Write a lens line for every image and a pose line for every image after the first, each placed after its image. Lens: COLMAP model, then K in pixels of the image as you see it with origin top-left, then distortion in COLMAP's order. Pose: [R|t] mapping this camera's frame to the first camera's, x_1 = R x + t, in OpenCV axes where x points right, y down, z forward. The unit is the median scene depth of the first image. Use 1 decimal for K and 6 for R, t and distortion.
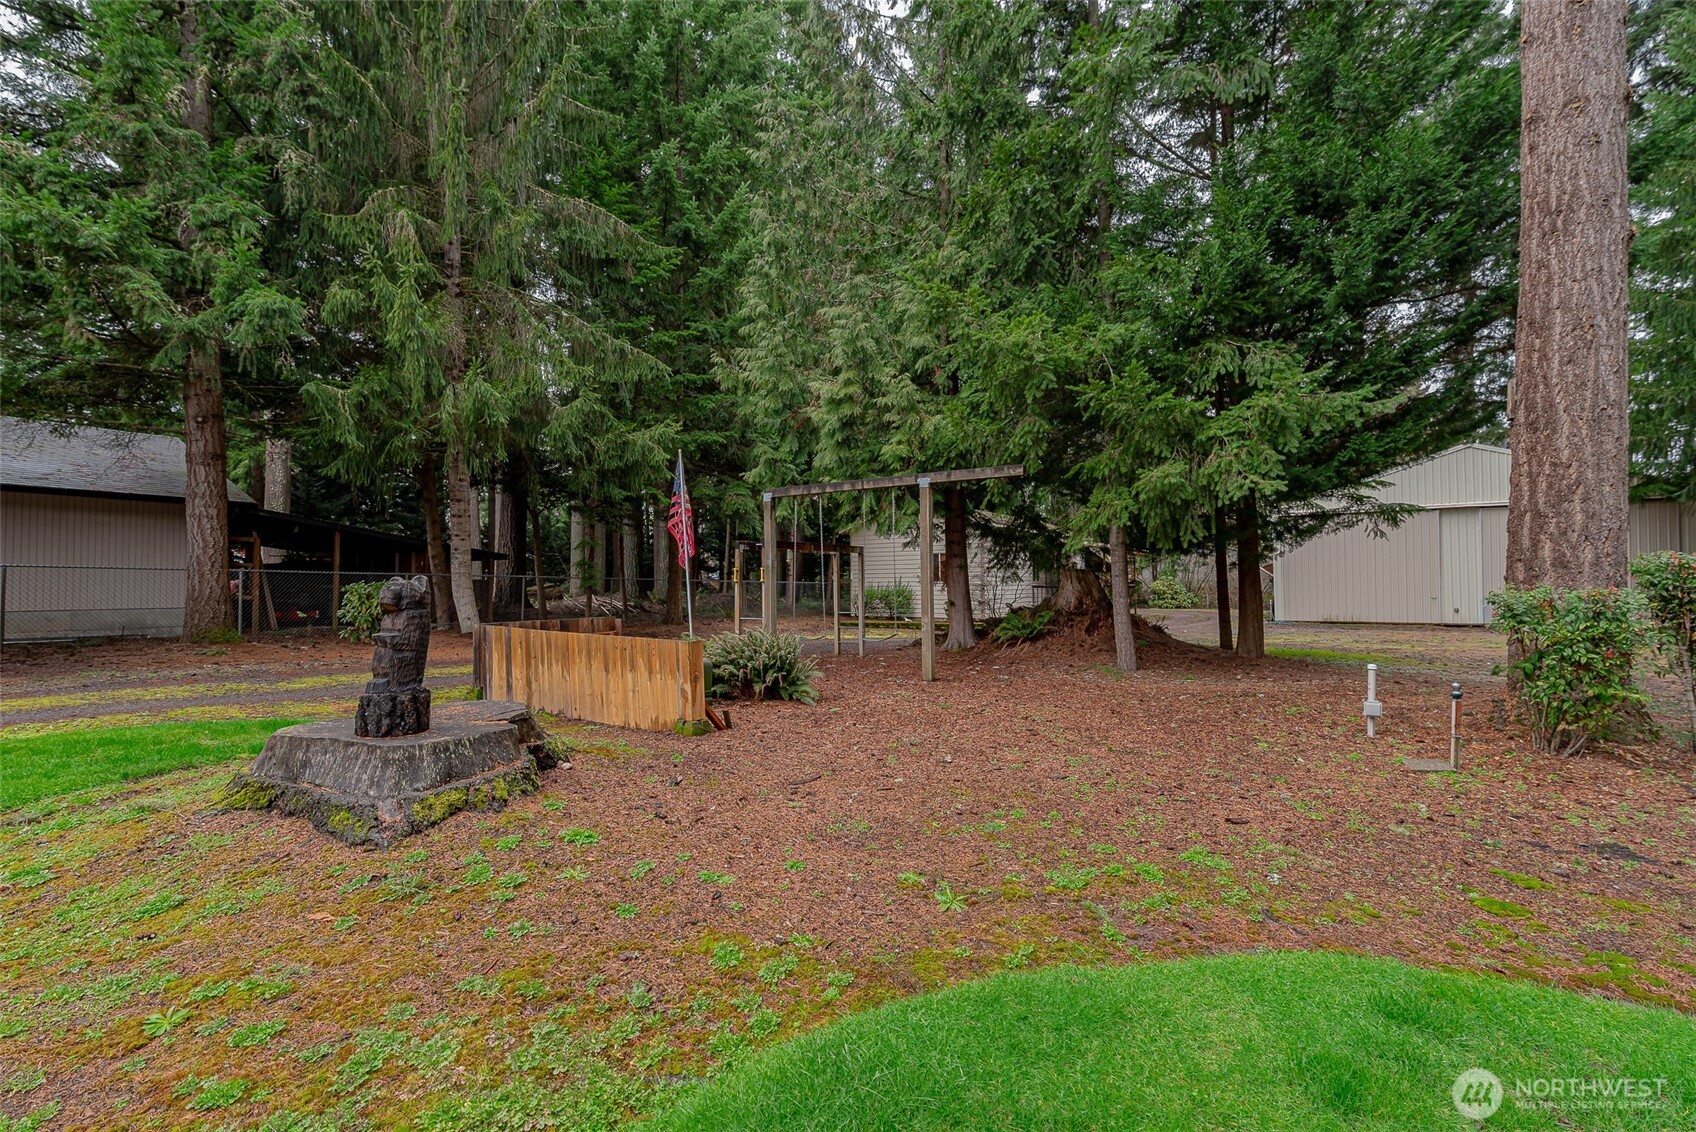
lens RADIAL K [[736.6, 0, 852.0], [0, 736.6, 561.9], [0, 0, 1]] dist [0.002818, 0.000204]
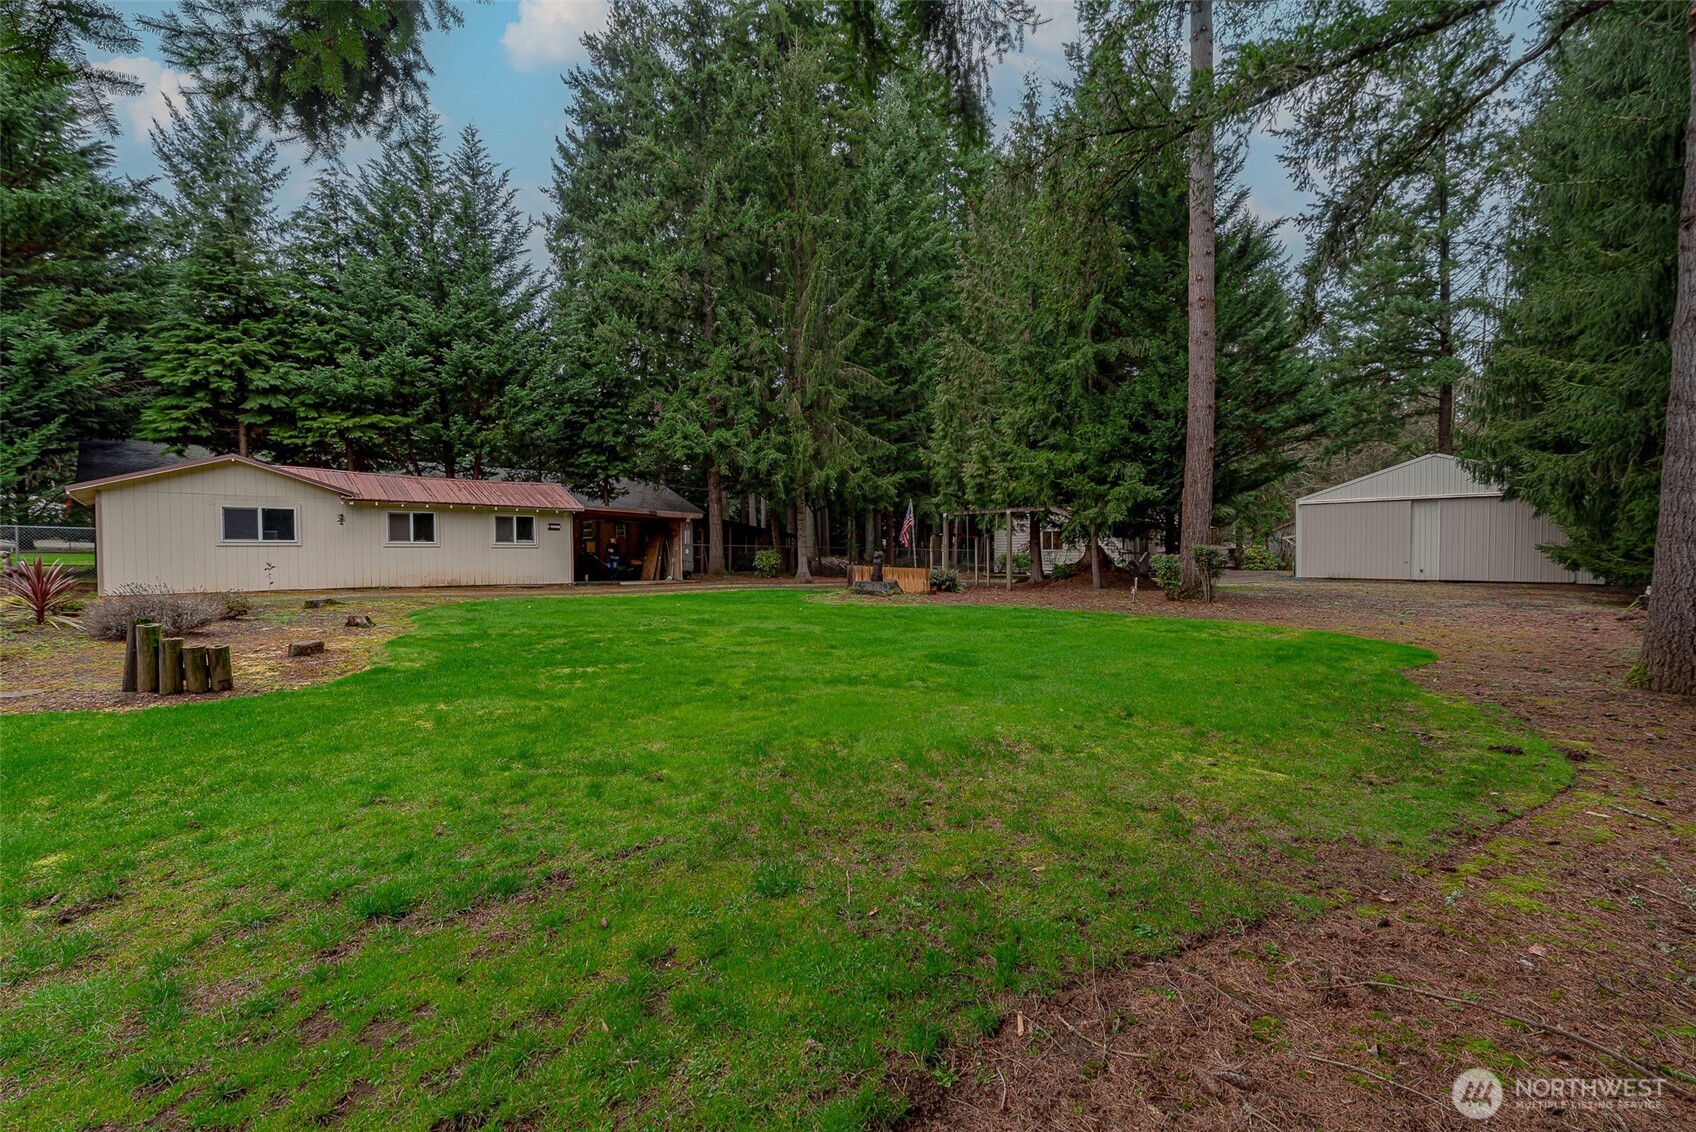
lens RADIAL K [[736.6, 0, 852.0], [0, 736.6, 561.9], [0, 0, 1]] dist [0.002818, 0.000204]
pose [[0.975908, 0.005502, -0.218115, 0.101647], [0.004656, 0.998929, 0.046029, -0.043827], [0.218135, -0.045936, 0.974837, -1.254241]]
